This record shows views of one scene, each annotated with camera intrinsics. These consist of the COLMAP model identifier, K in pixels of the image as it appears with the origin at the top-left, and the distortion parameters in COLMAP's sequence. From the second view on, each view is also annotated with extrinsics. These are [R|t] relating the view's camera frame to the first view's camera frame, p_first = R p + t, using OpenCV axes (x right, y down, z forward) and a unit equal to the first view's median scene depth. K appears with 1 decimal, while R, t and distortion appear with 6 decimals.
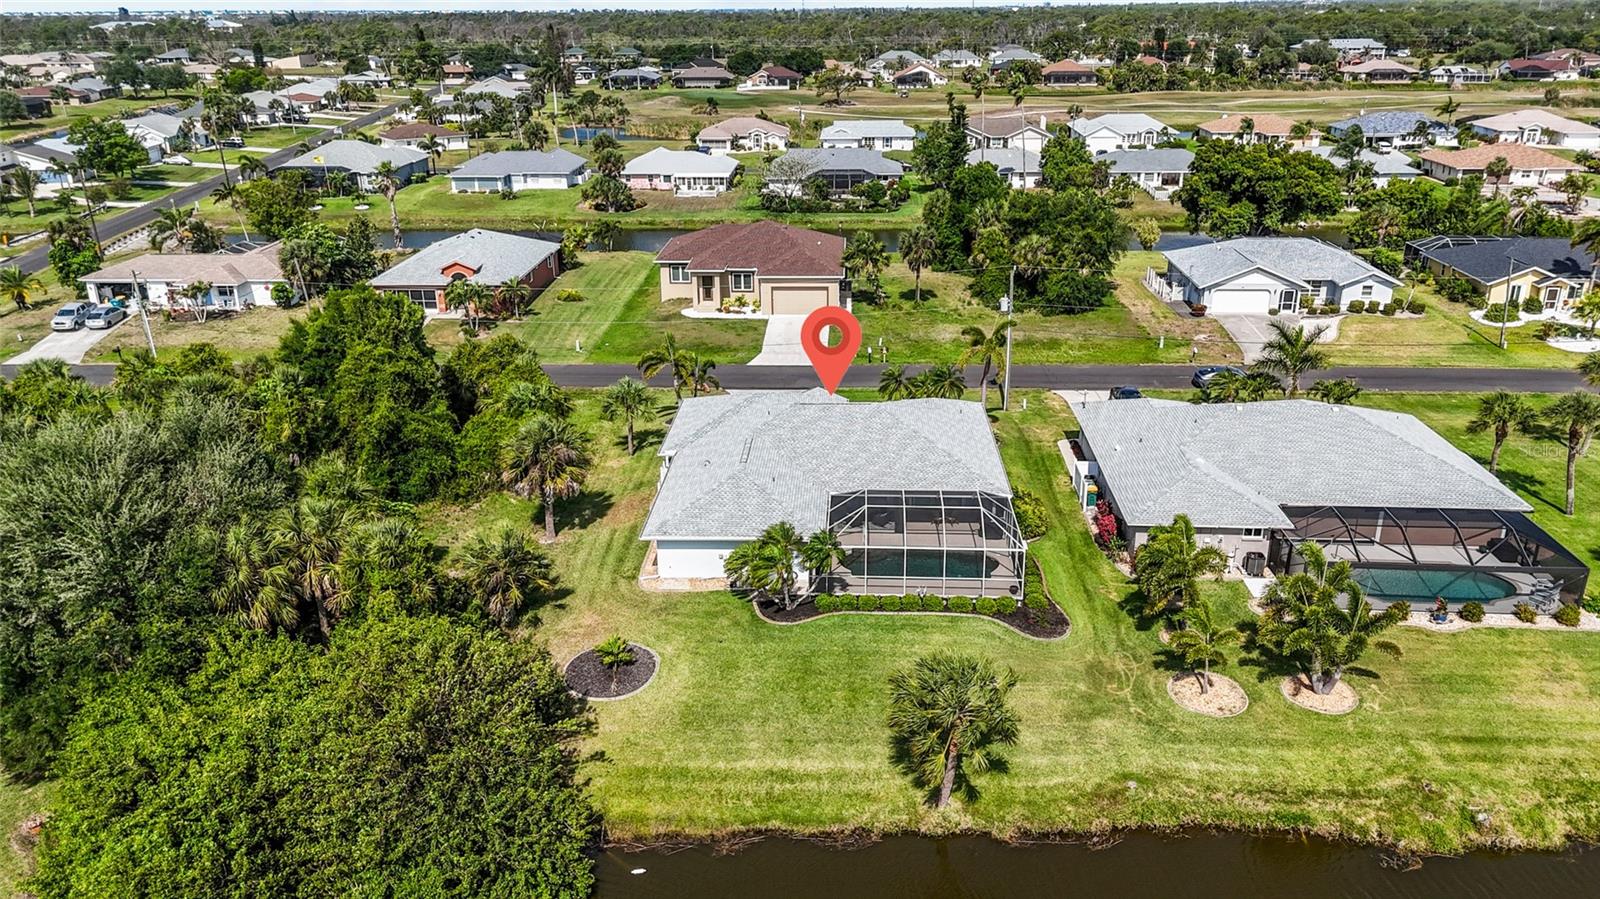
lens RADIAL K [[1178.4, 0, 800.0], [0, 1178.4, 449.5], [0, 0, 1]] dist [0.086076, -0.096562]
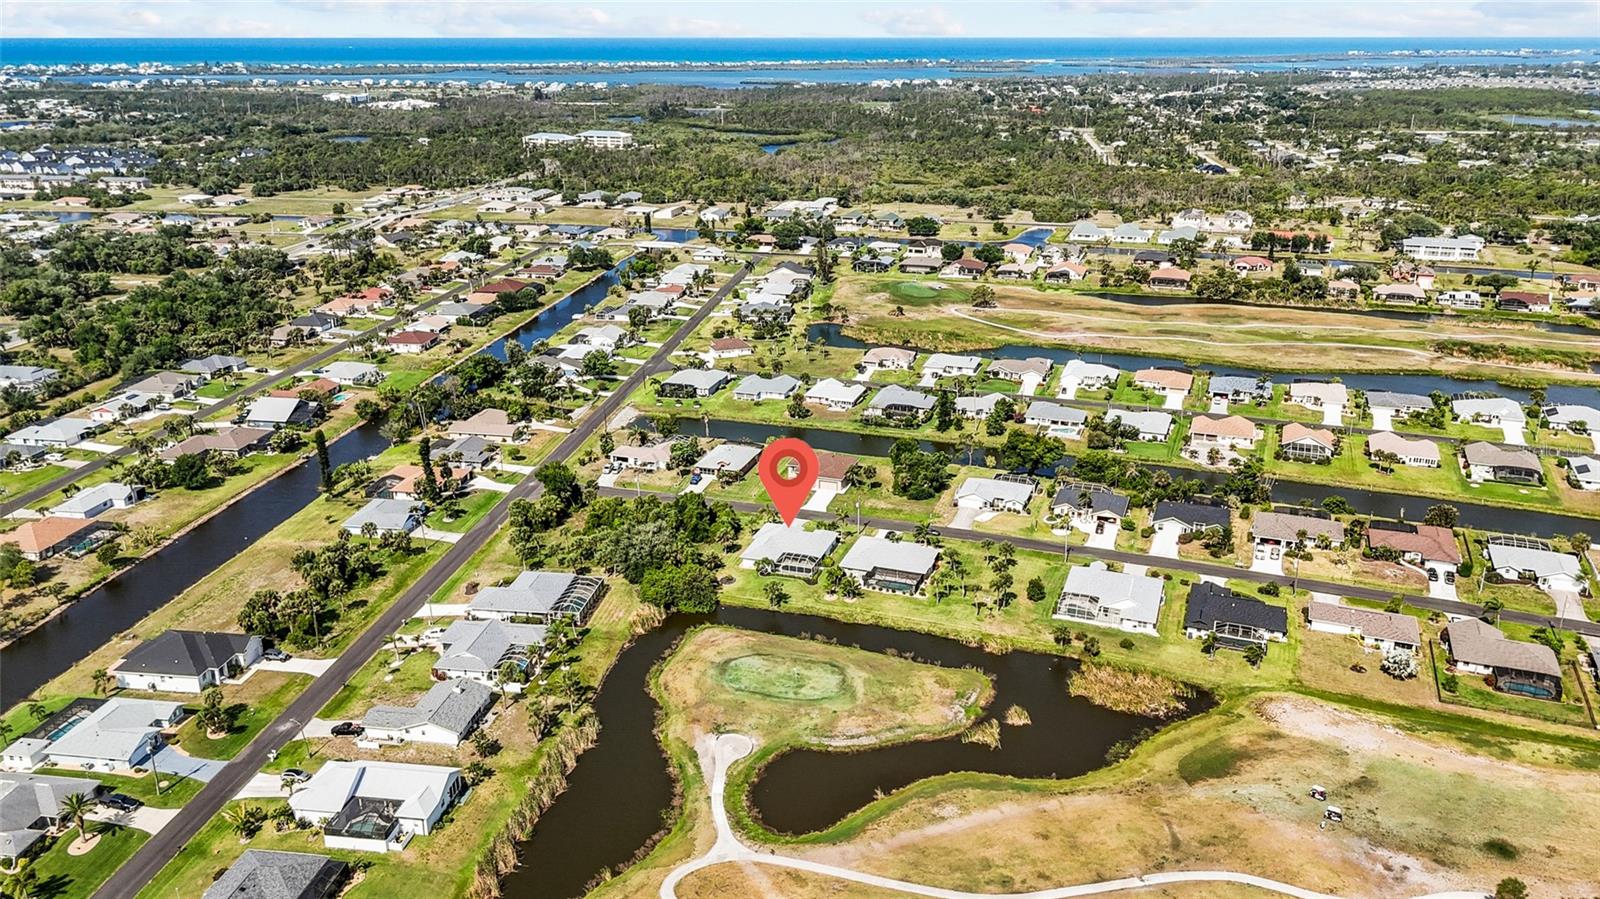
lens RADIAL K [[1178.4, 0, 800.0], [0, 1178.4, 449.5], [0, 0, 1]] dist [0.086076, -0.096562]
pose [[0.963896, 0.097434, -0.247811, 1.050677], [-0.103944, 0.994494, -0.013291, -0.270142], [0.245152, 0.038569, 0.968717, -3.044471]]
